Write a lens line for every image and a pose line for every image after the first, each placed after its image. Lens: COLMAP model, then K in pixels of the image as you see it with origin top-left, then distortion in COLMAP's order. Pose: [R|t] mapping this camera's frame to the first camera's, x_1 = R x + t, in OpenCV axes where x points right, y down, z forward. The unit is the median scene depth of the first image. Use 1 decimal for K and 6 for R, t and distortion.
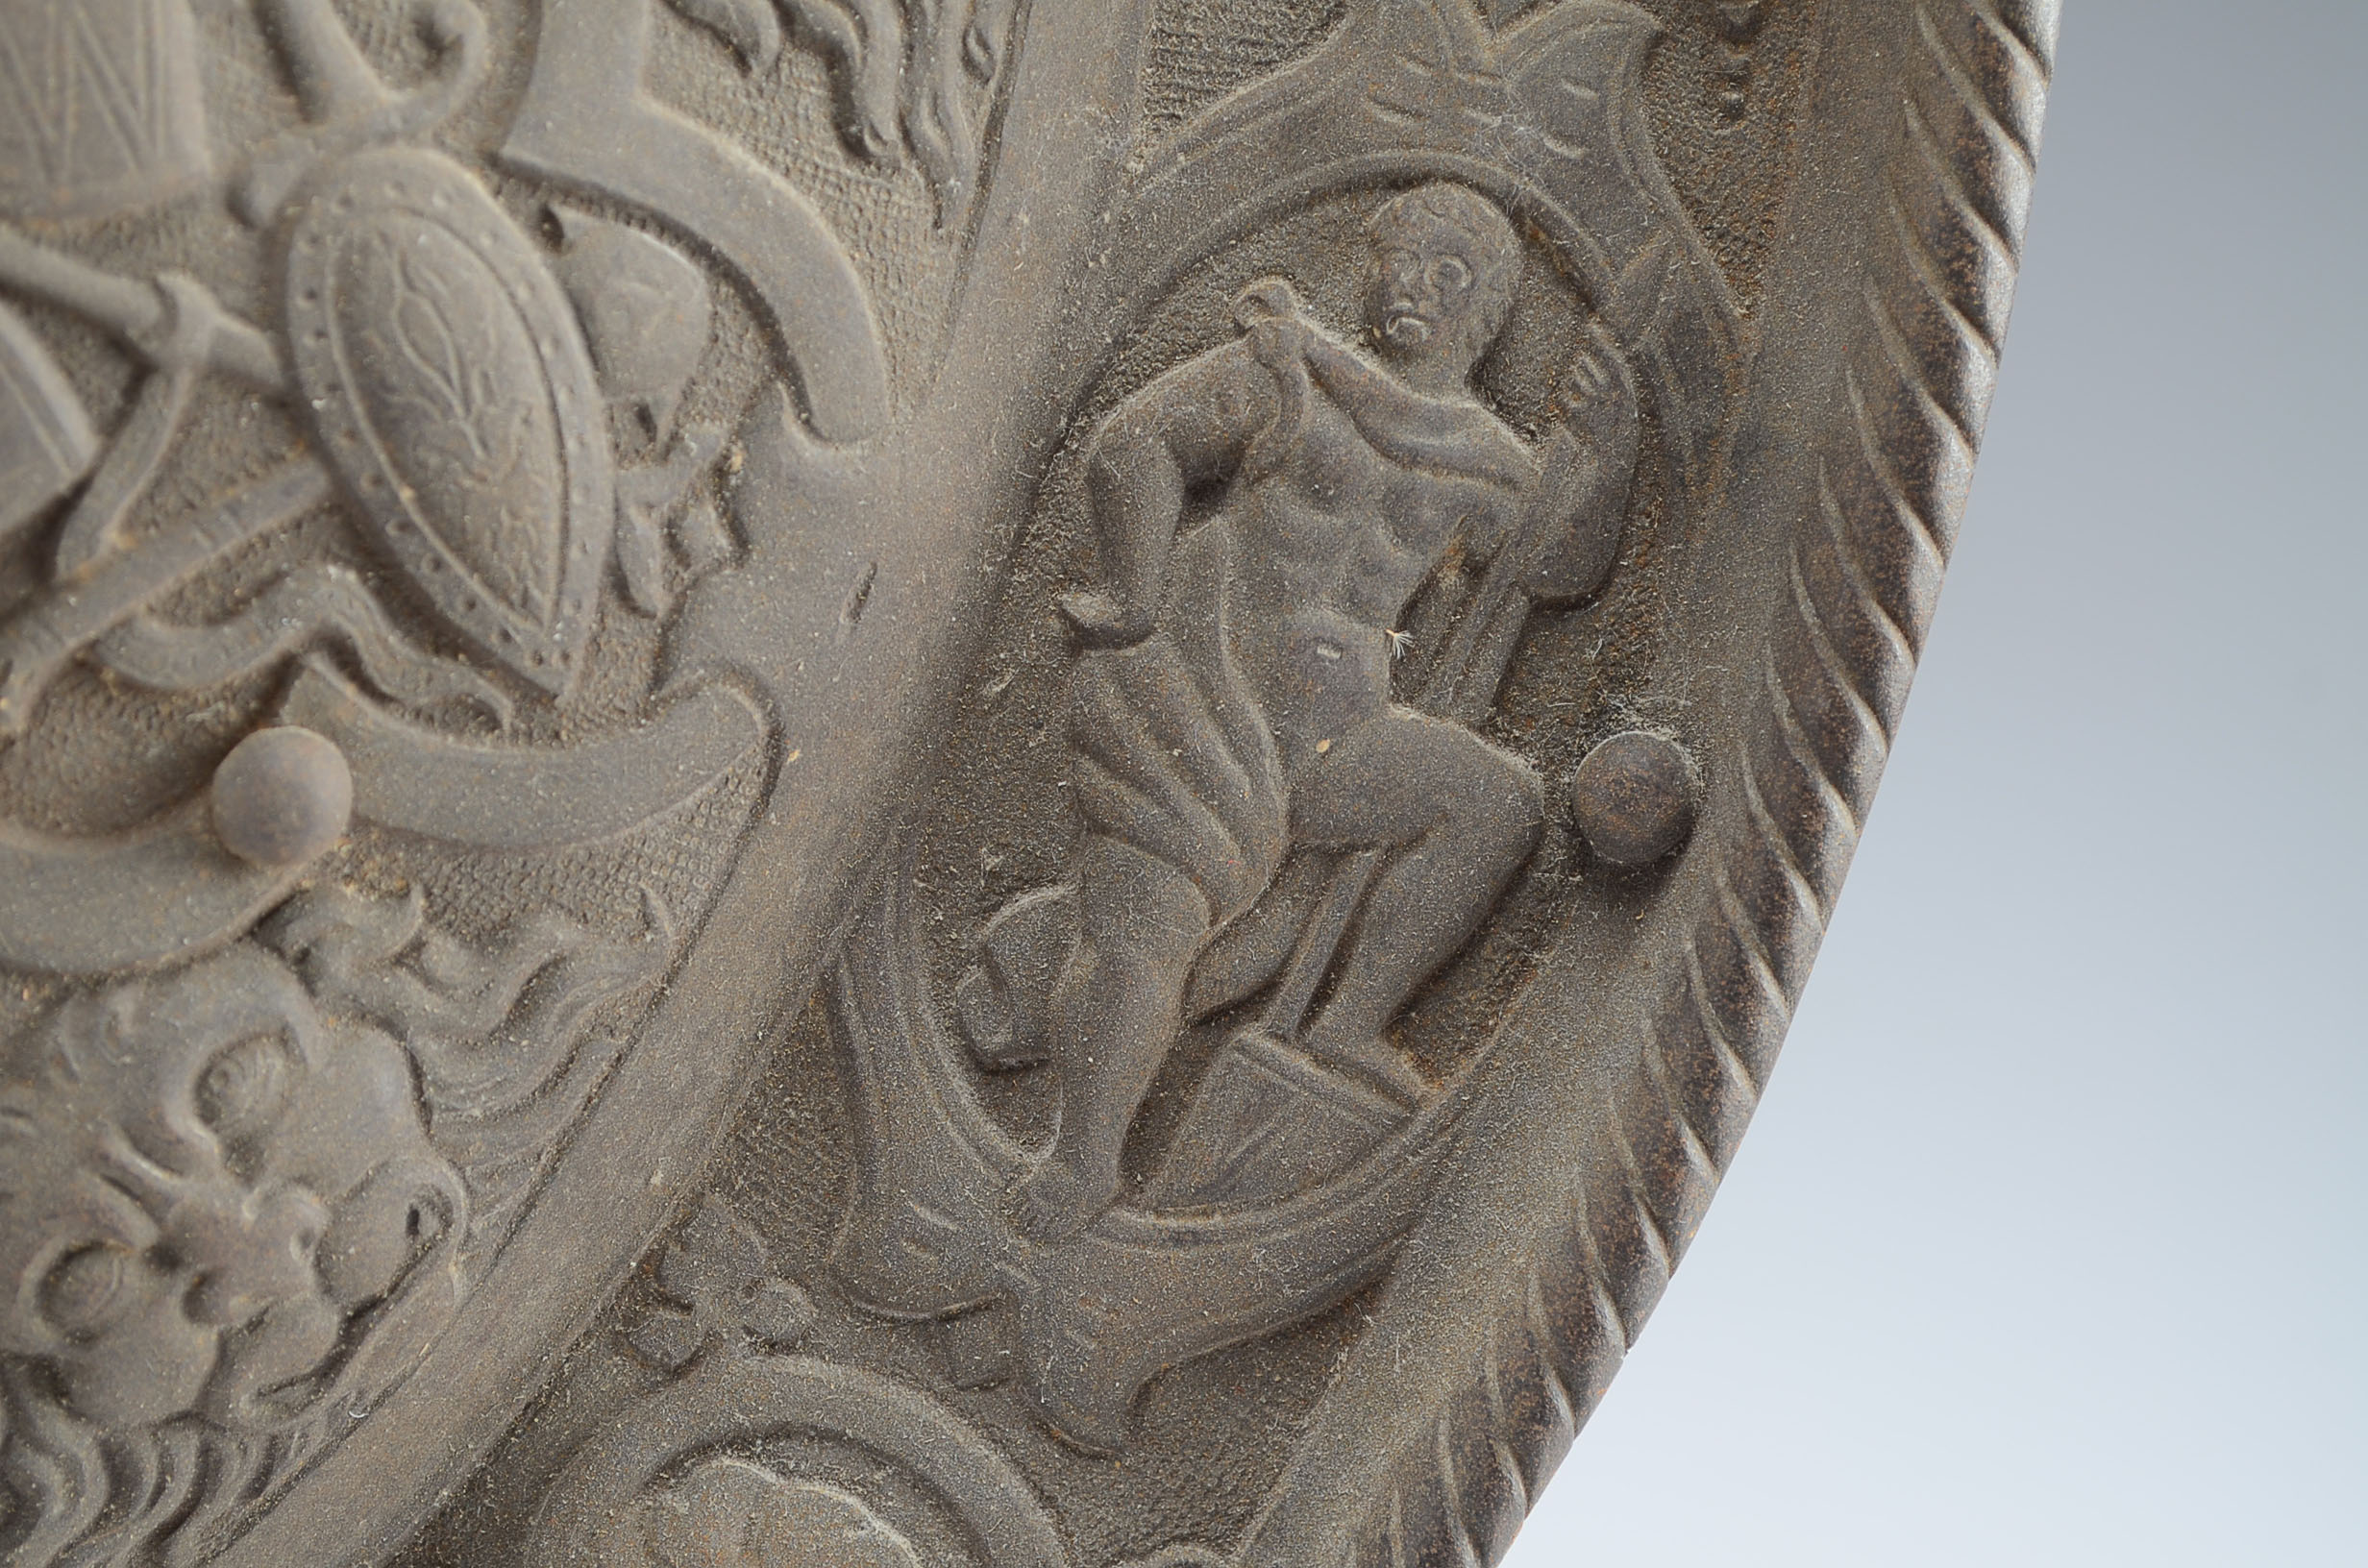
lens RADIAL K [[5260.6, 0, 1184.0], [0, 5260.6, 784.0], [0, 0, 1]] dist [0.030284, -0.032308]
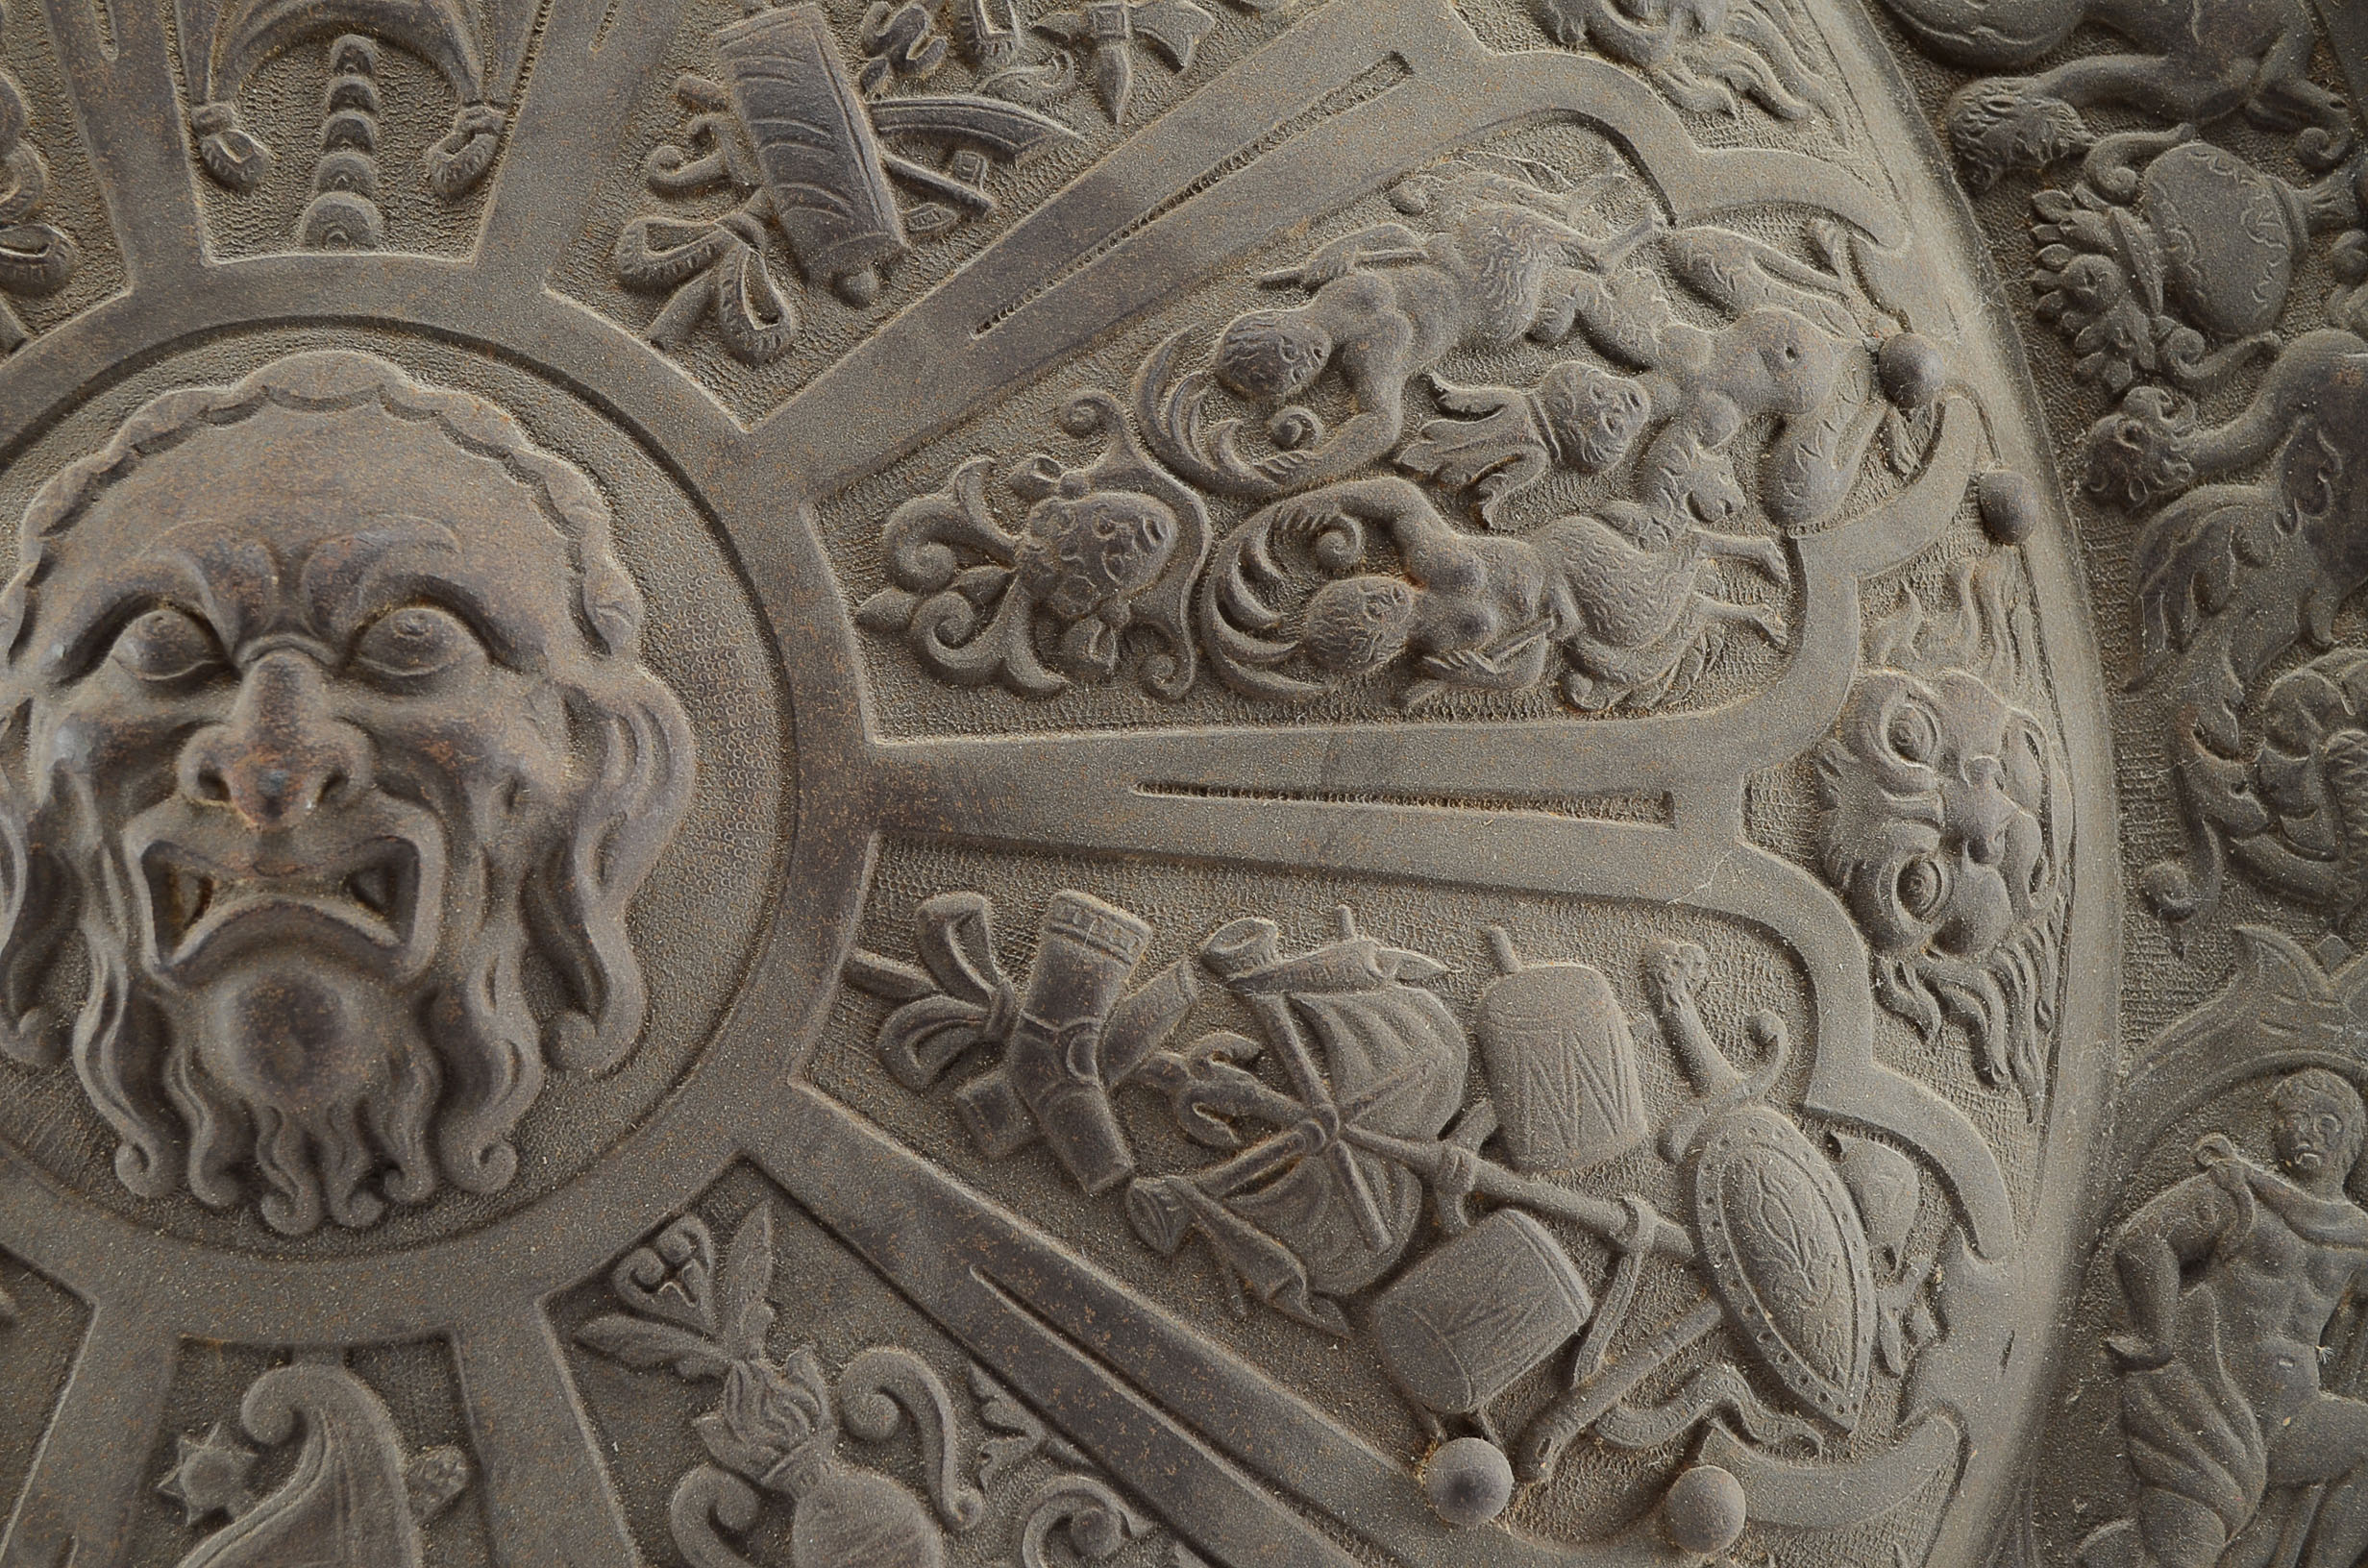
lens RADIAL K [[3076.3, 0, 1184.0], [0, 3076.3, 784.0], [0, 0, 1]] dist [-0.041513, 0.014465]
pose [[0.995578, -0.077803, -0.052649, -0.247179], [0.067699, 0.982749, -0.172109, -0.061419], [0.065131, 0.167783, 0.983670, 0.020188]]
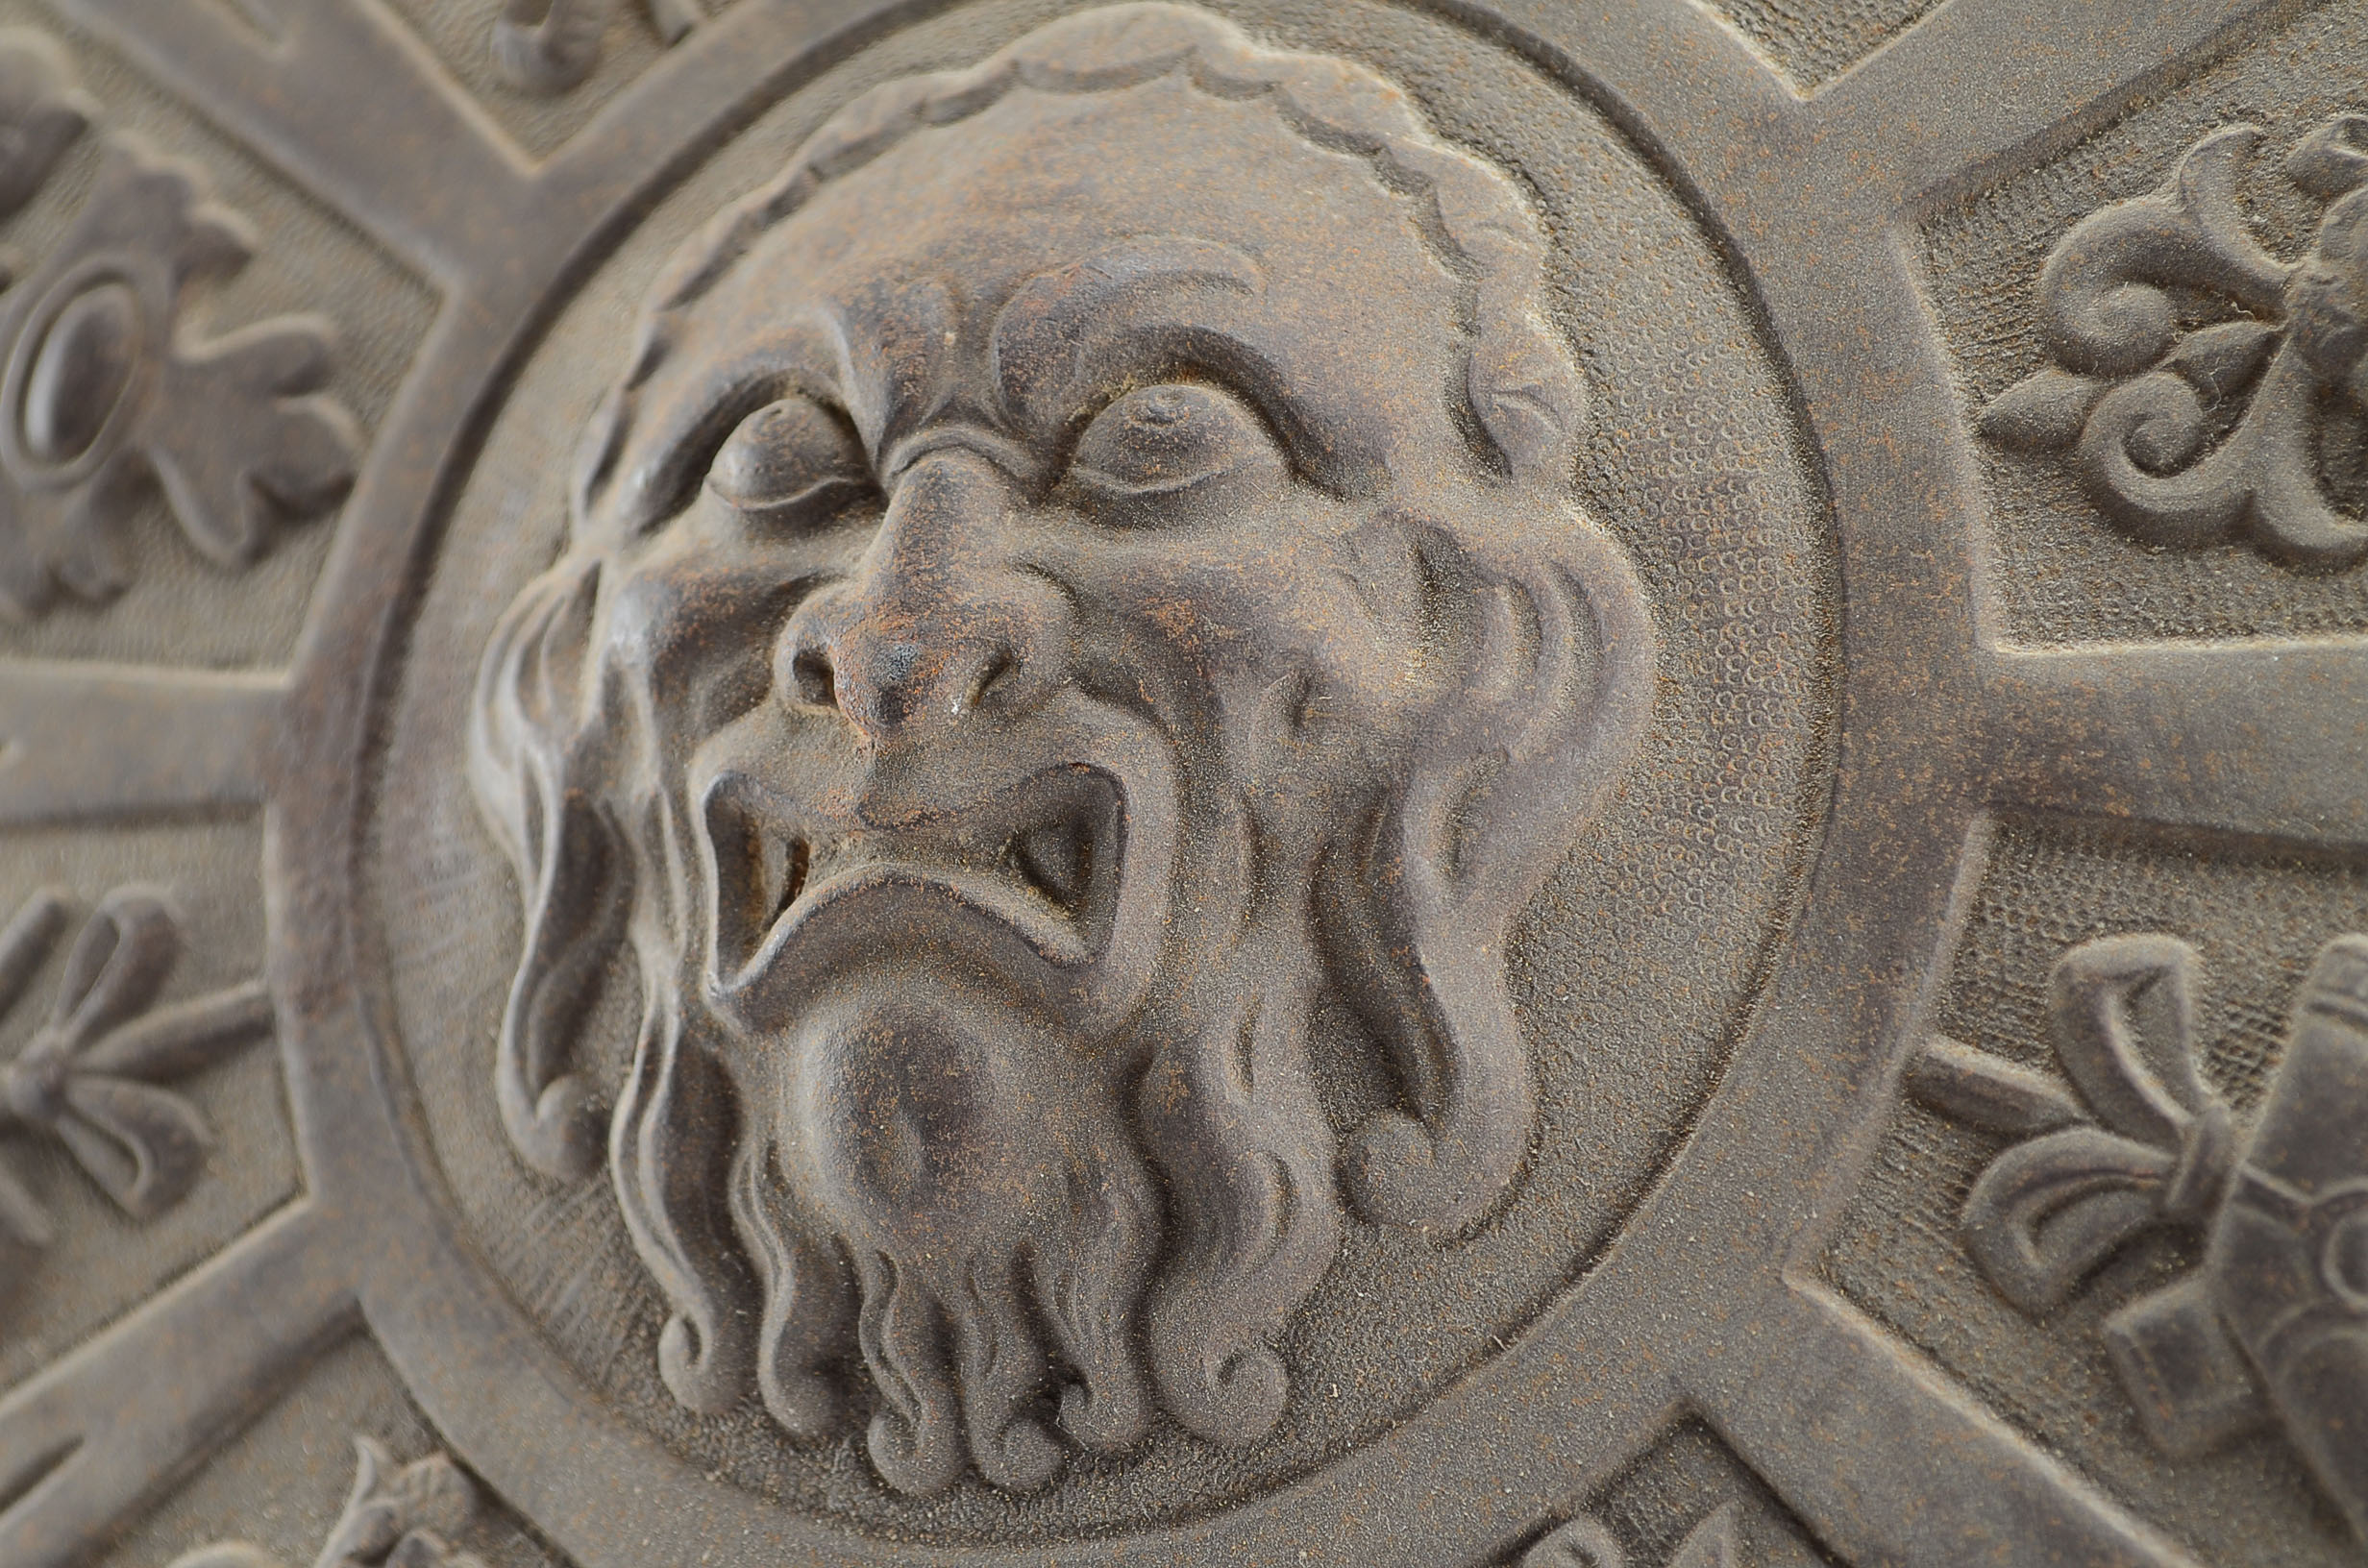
lens RADIAL K [[4724.4, 0, 1184.0], [0, 4724.4, 784.0], [0, 0, 1]] dist [0.002533, 0.209506]
pose [[0.866989, -0.084067, -0.491185, -0.141049], [-0.089314, 0.943494, -0.319128, 0.024471], [0.490258, 0.320550, 0.810491, 0.246629]]
